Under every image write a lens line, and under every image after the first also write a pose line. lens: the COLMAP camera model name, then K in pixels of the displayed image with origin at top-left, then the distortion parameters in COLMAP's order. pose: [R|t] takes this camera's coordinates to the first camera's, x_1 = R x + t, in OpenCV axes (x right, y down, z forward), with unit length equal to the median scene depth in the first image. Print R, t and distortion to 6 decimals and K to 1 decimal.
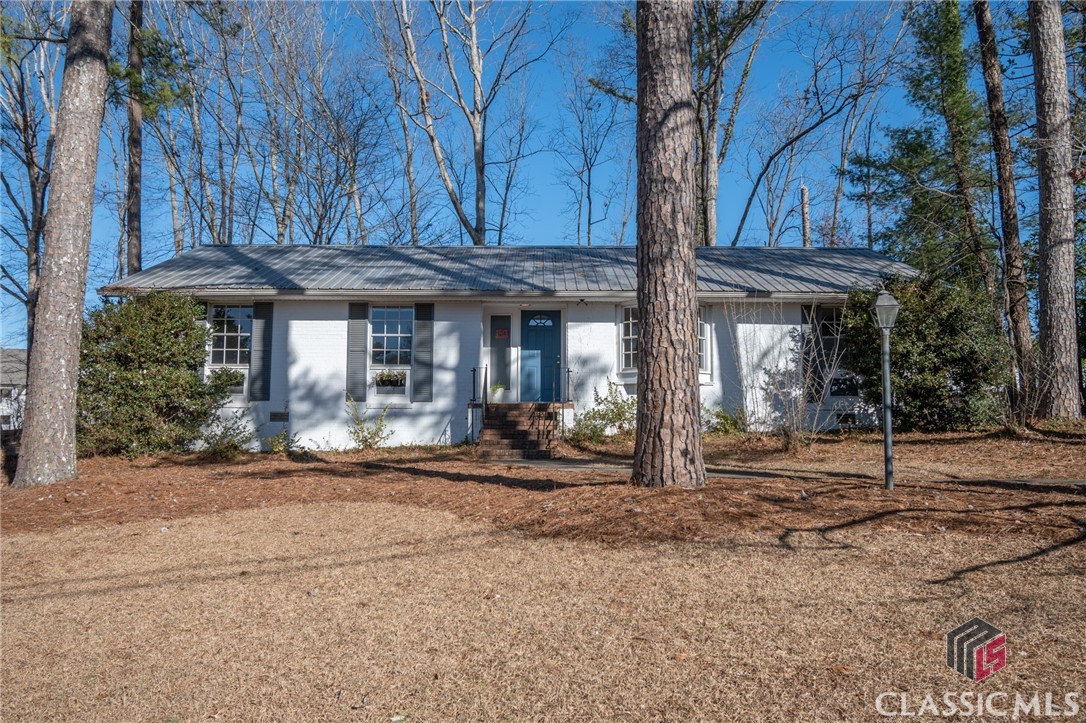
lens RADIAL K [[781.9, 0, 541.8], [0, 781.9, 364.0], [0, 0, 1]] dist [-0.003182, -0.000064]
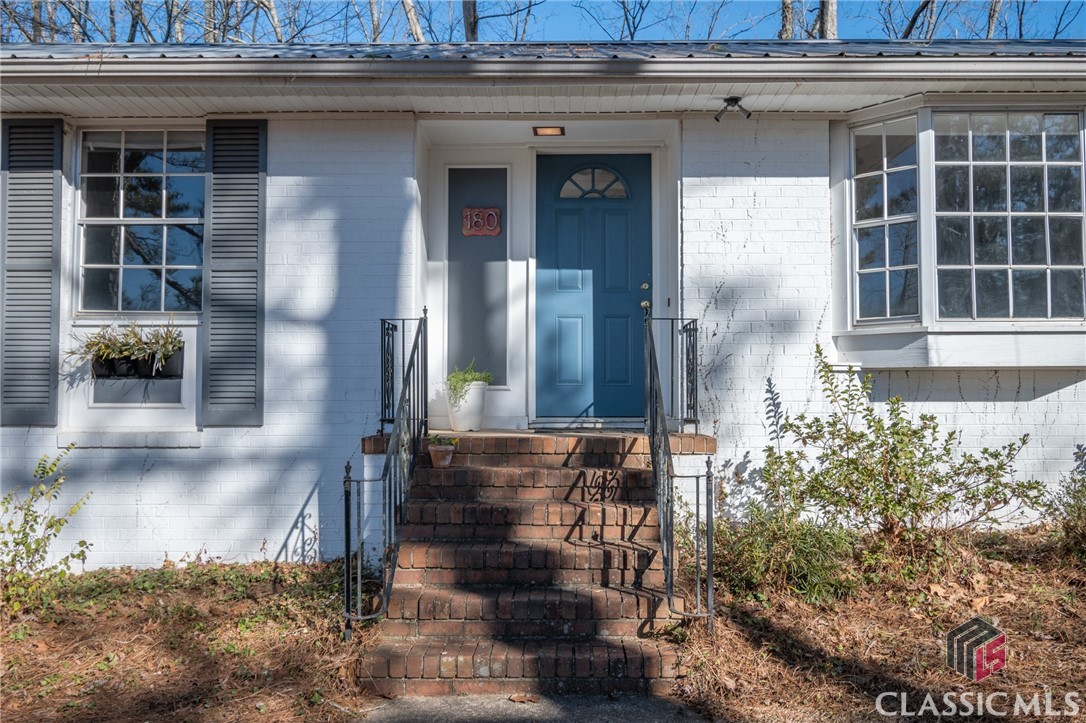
lens RADIAL K [[938.8, 0, 542.0], [0, 938.8, 359.8], [0, 0, 1]] dist [-0.011833, -0.002353]
pose [[0.999811, -0.001612, -0.019390, -0.016828], [0.002286, 0.999391, 0.034817, 0.008487], [0.019322, -0.034855, 0.999206, 0.615181]]
